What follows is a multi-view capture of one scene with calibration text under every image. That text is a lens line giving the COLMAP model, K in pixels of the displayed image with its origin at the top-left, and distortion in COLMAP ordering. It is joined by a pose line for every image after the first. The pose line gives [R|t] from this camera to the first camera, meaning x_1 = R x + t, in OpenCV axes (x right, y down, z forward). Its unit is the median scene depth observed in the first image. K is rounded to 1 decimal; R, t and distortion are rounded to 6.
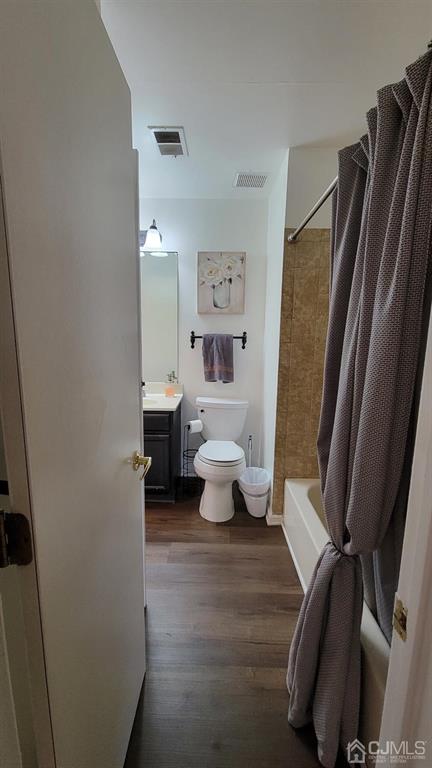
lens RADIAL K [[310.8, 0, 216.0], [0, 310.8, 384.0], [0, 0, 1]] dist [-0.001171, 0.000249]
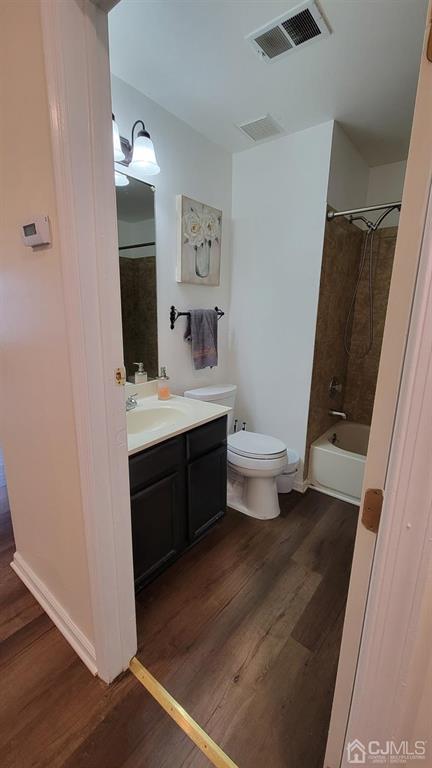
lens RADIAL K [[310.8, 0, 216.0], [0, 310.8, 384.0], [0, 0, 1]] dist [-0.001171, 0.000249]
pose [[0.610551, -0.189375, 0.769002, -0.642722], [0.121541, 0.981893, 0.145304, -0.086375], [-0.782595, 0.004750, 0.622513, 0.480751]]
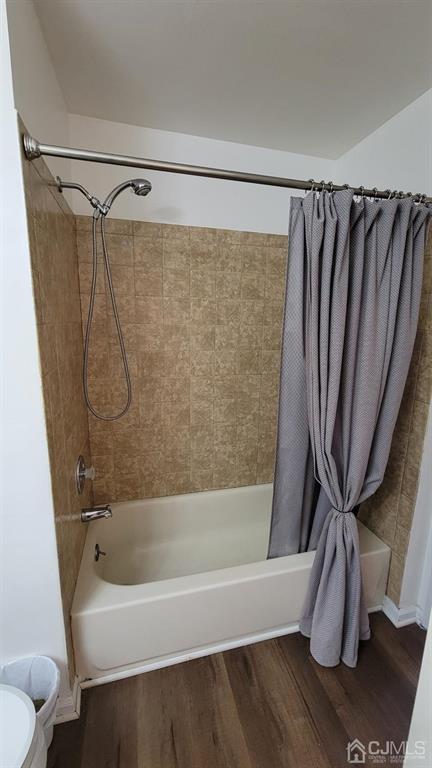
lens RADIAL K [[310.8, 0, 216.0], [0, 310.8, 384.0], [0, 0, 1]] dist [-0.001171, 0.000249]
pose [[-0.266958, -0.203802, 0.941912, -0.232597], [0.135750, 0.959685, 0.246122, -0.158157], [-0.954099, 0.193569, -0.228530, 0.665176]]
